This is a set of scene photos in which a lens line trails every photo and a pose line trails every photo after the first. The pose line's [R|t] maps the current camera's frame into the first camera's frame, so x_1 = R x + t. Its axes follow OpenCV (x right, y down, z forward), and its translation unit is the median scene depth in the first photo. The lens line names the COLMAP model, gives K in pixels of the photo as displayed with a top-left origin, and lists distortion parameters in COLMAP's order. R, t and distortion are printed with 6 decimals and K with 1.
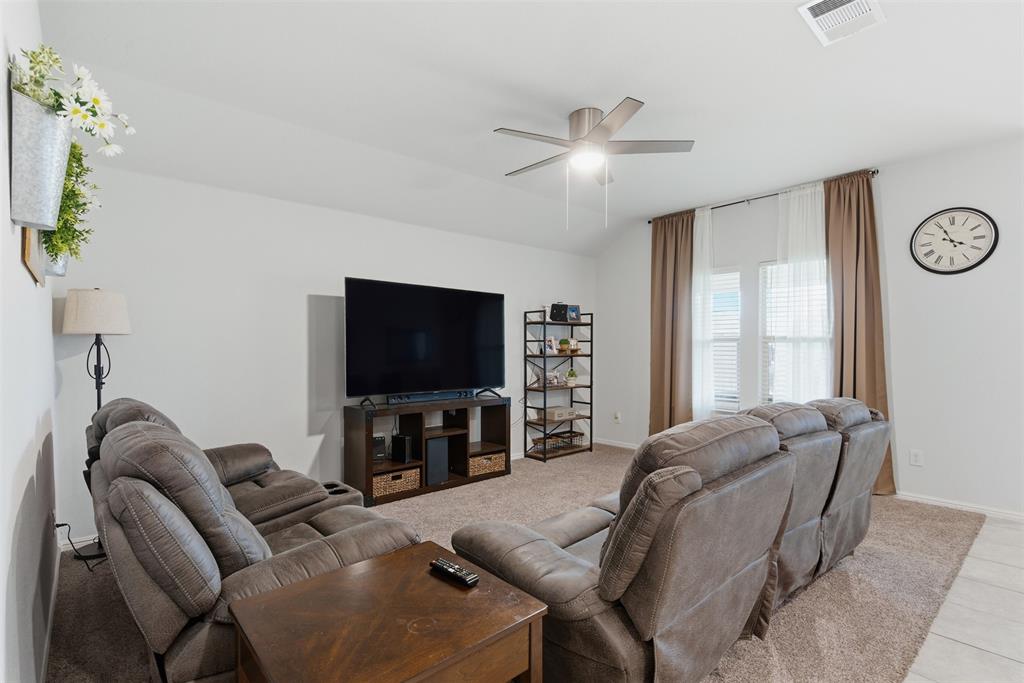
lens RADIAL K [[474.8, 0, 512.2], [0, 474.8, 339.5], [0, 0, 1]] dist [0.000052, -0.000175]
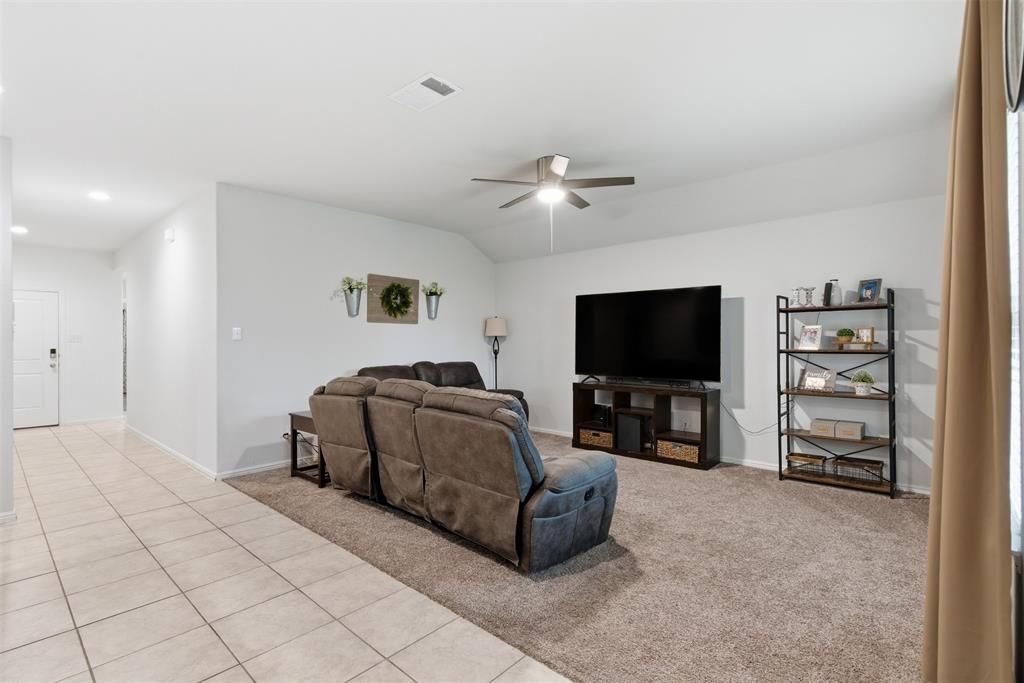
lens RADIAL K [[474.8, 0, 512.2], [0, 474.8, 339.5], [0, 0, 1]] dist [0.000052, -0.000175]
pose [[0.106609, 0.001144, -0.994300, 1.083408], [0.028269, 0.999592, 0.004181, -0.004017], [0.993899, -0.028553, 0.106533, 0.586338]]
